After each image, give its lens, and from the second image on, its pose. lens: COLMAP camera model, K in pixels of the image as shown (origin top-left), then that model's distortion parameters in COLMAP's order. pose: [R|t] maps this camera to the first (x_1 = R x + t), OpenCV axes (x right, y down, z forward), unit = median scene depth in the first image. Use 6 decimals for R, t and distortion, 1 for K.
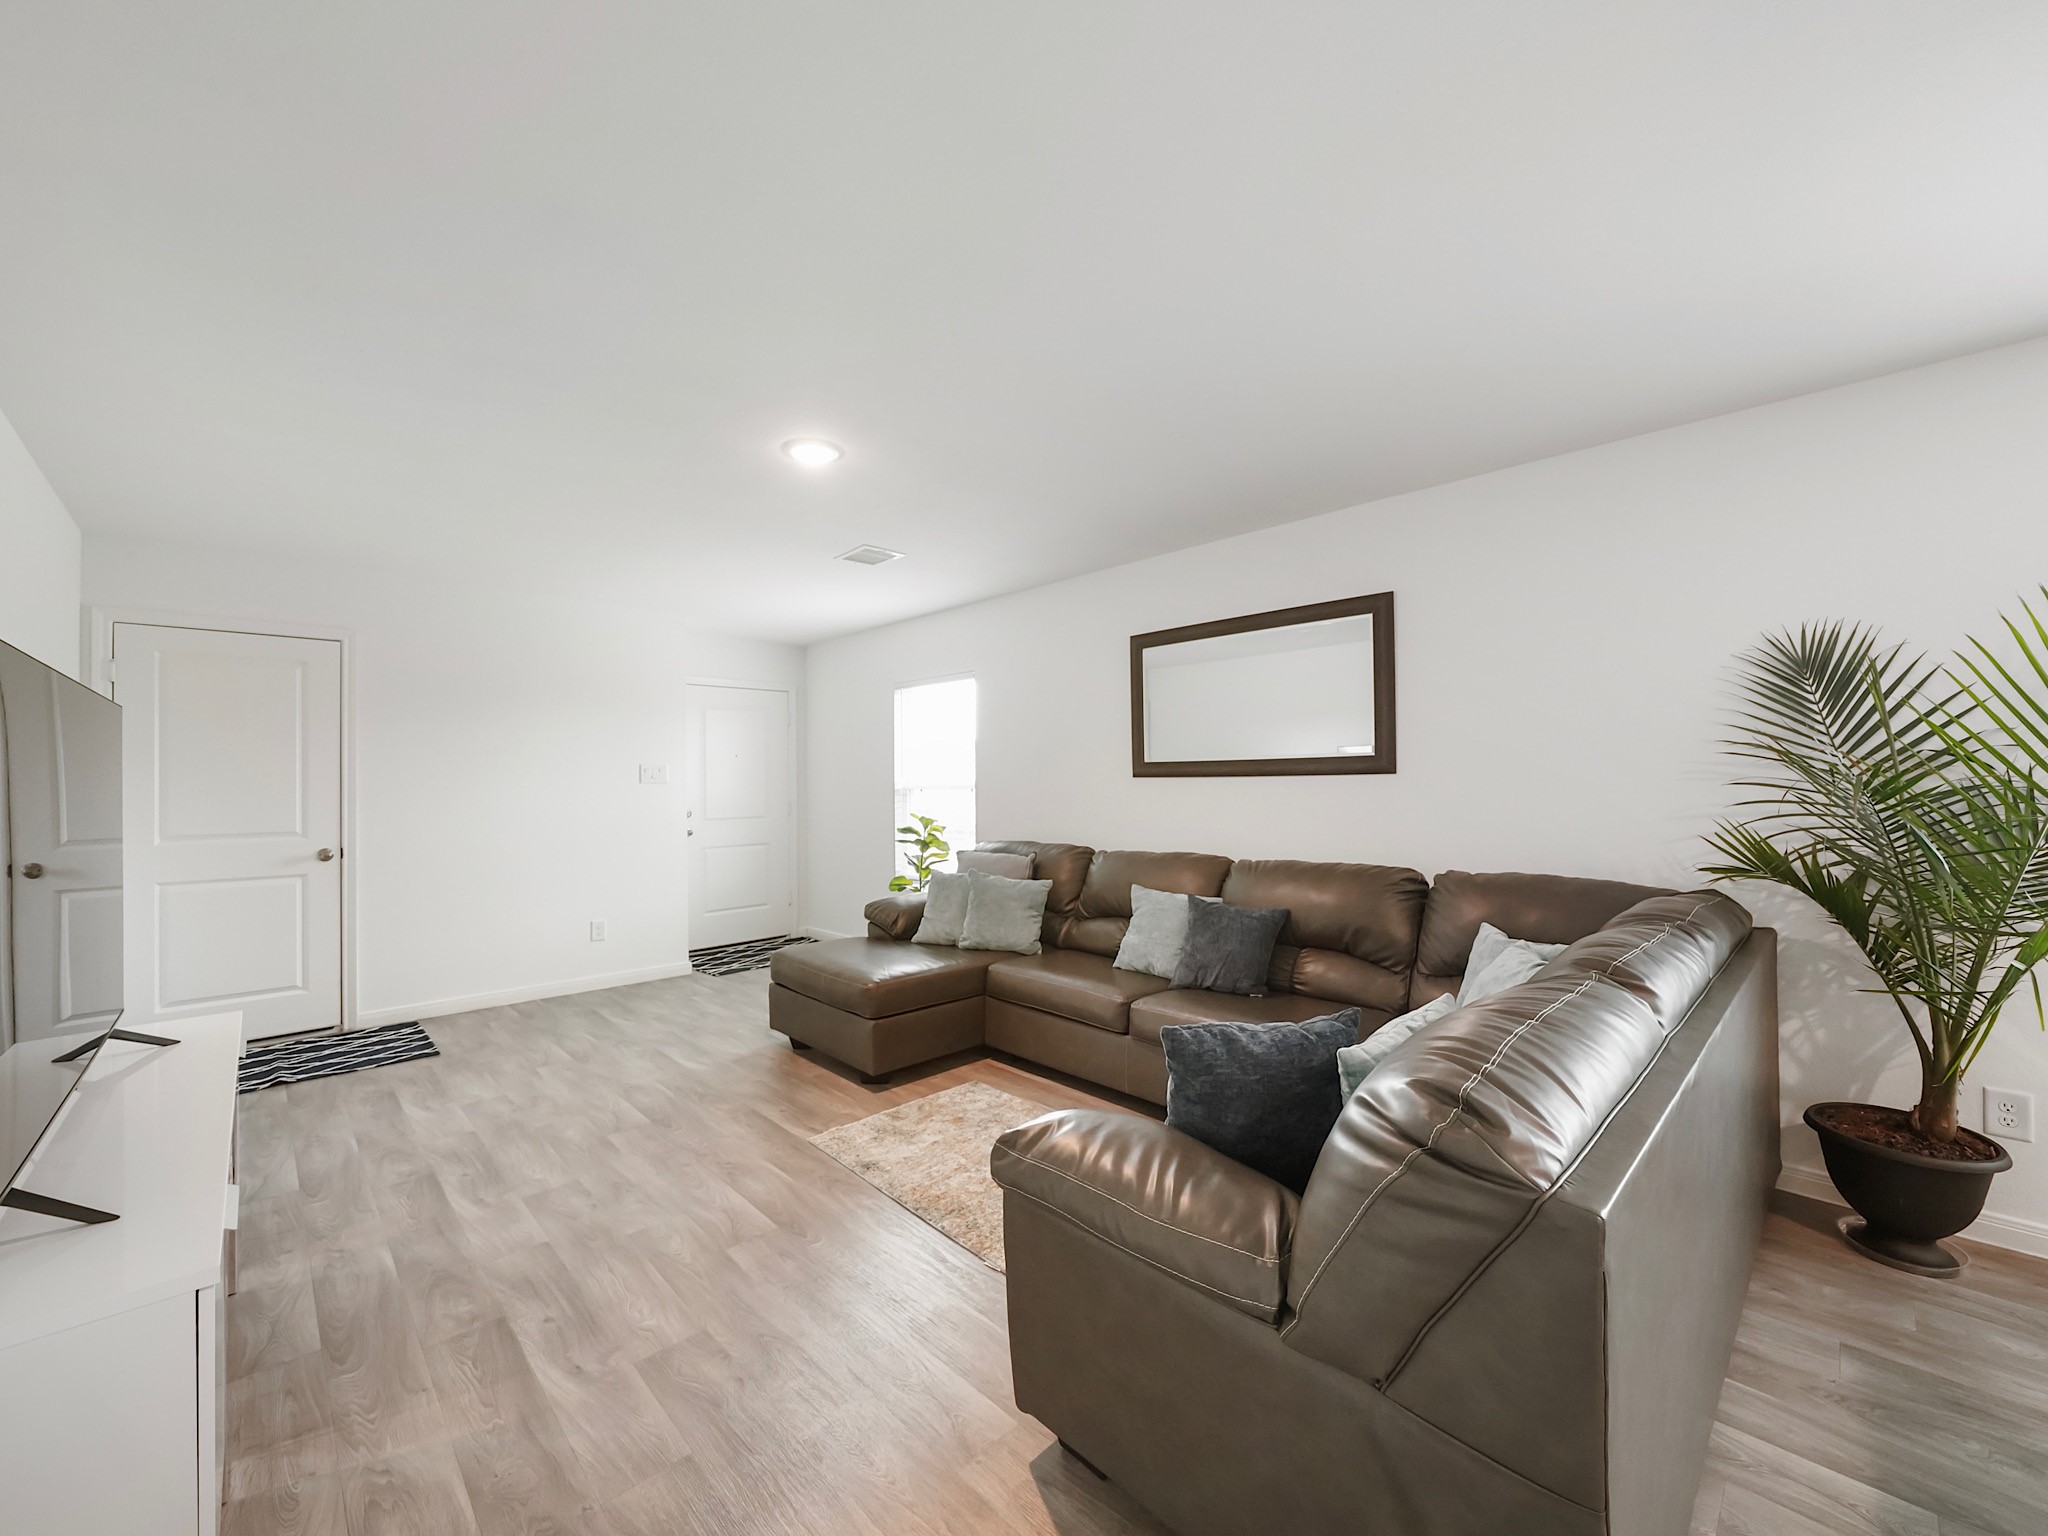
lens RADIAL K [[807.6, 0, 1020.0], [0, 807.6, 771.2], [0, 0, 1]] dist [0.008922, 0.000027]
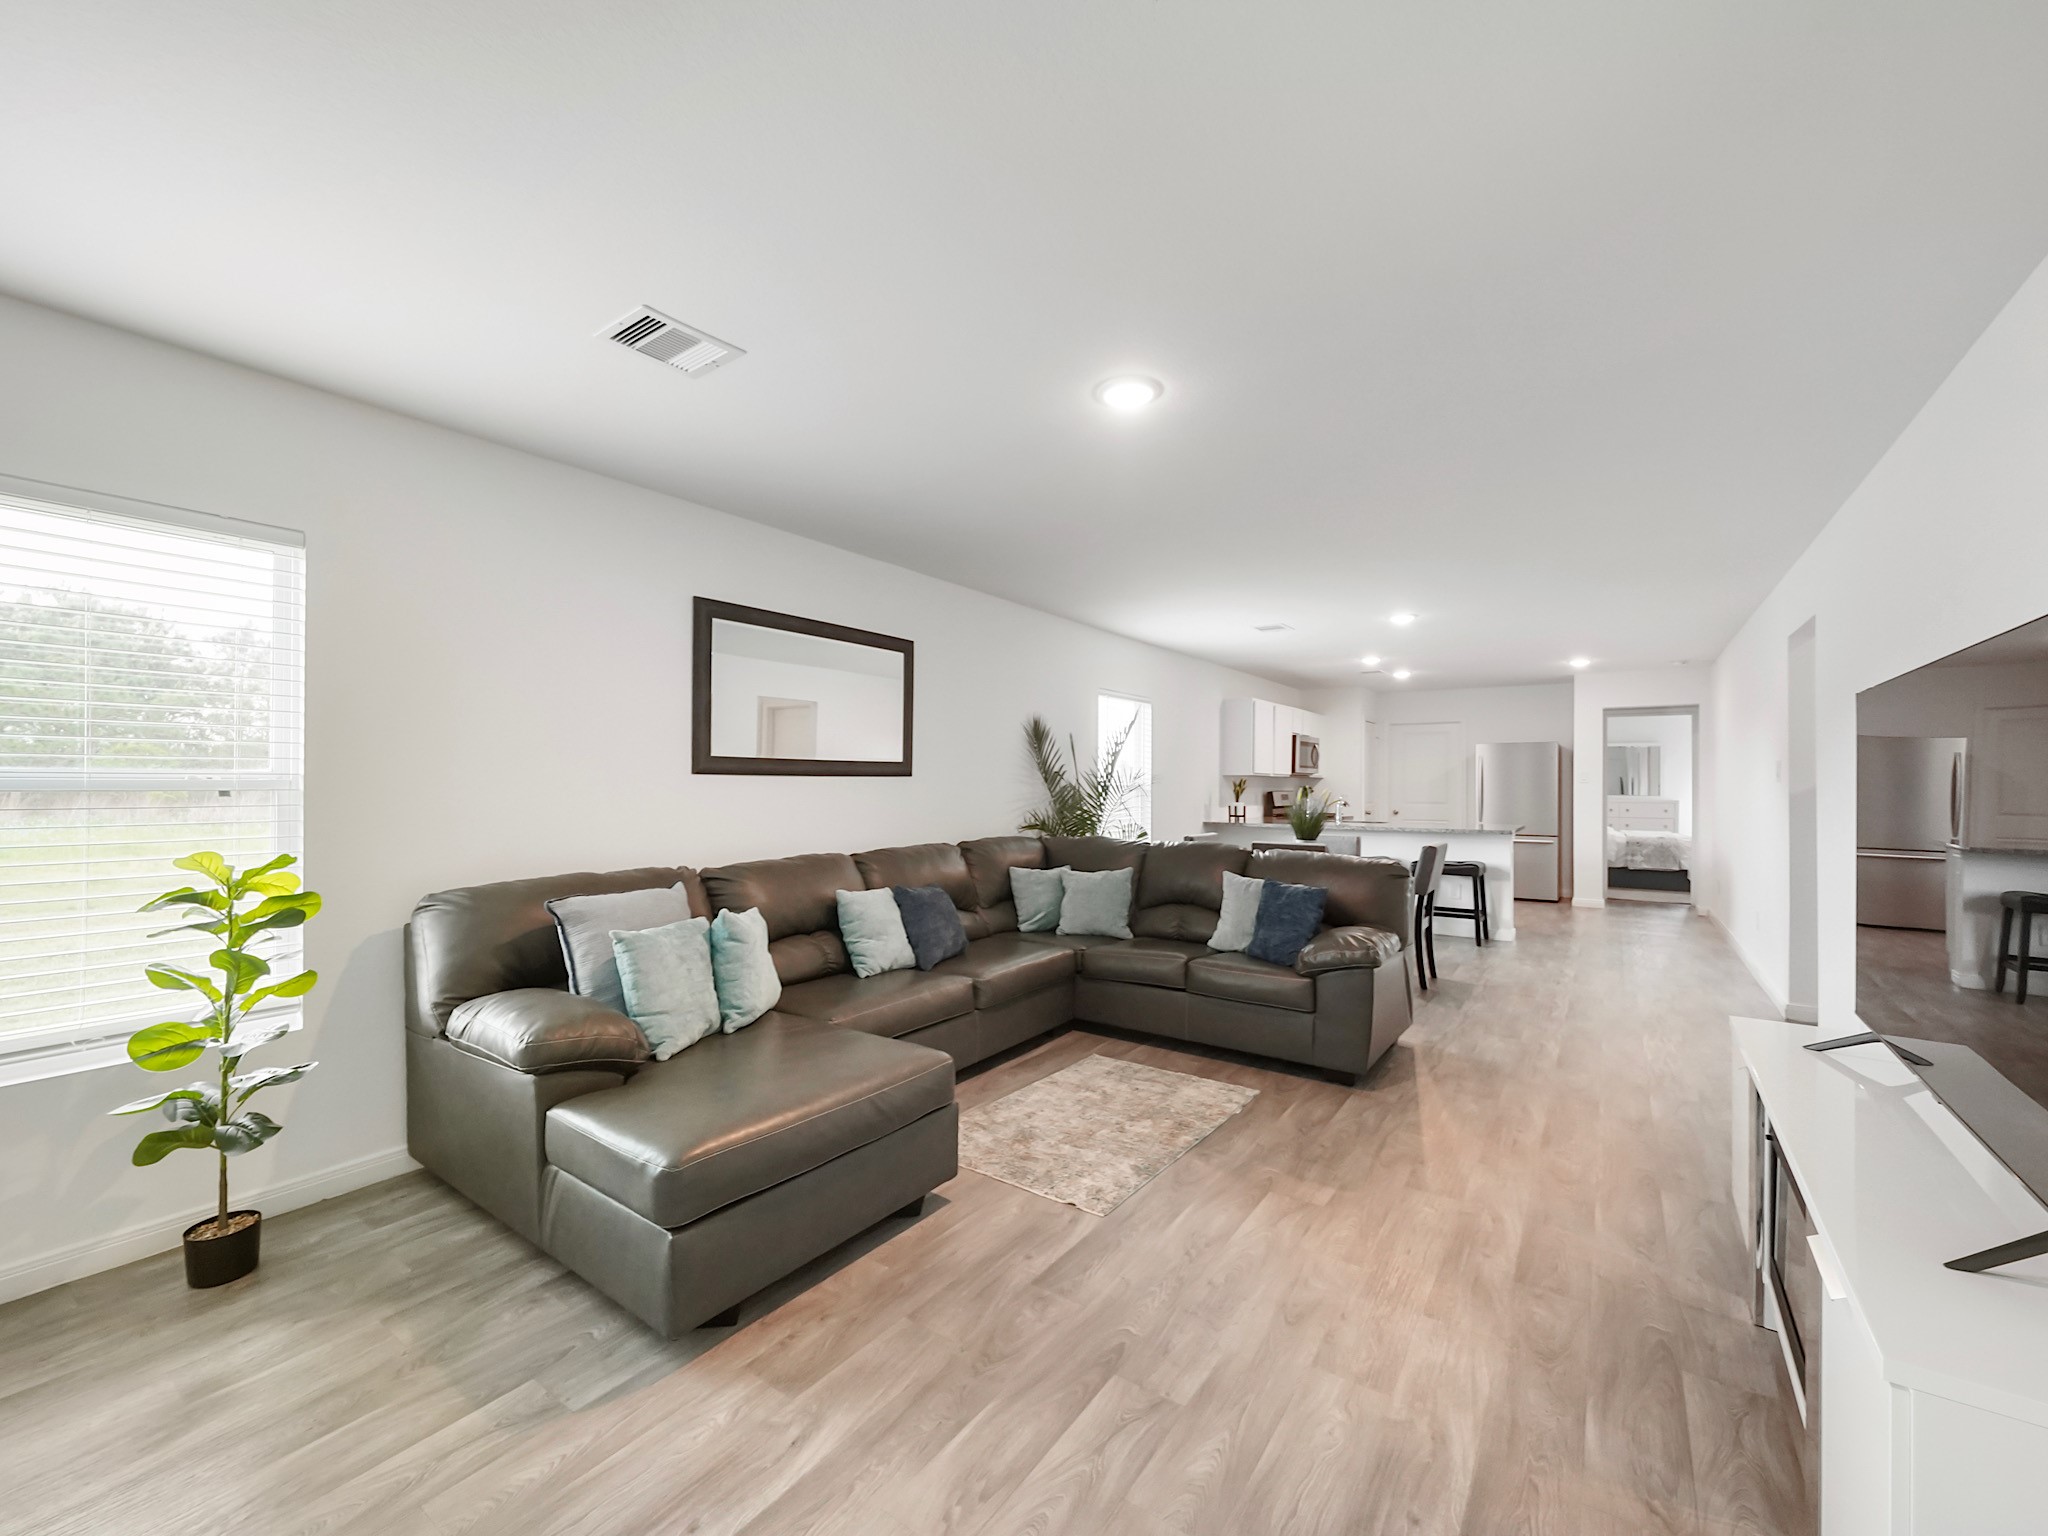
lens RADIAL K [[807.6, 0, 1037.3], [0, 807.6, 775.1], [0, 0, 1]] dist [0.008922, 0.000027]
pose [[-0.181997, 0.018218, 0.983130, -0.907892], [-0.015660, 0.999648, -0.021423, 0.026340], [-0.983174, -0.019295, -0.181647, 1.048508]]
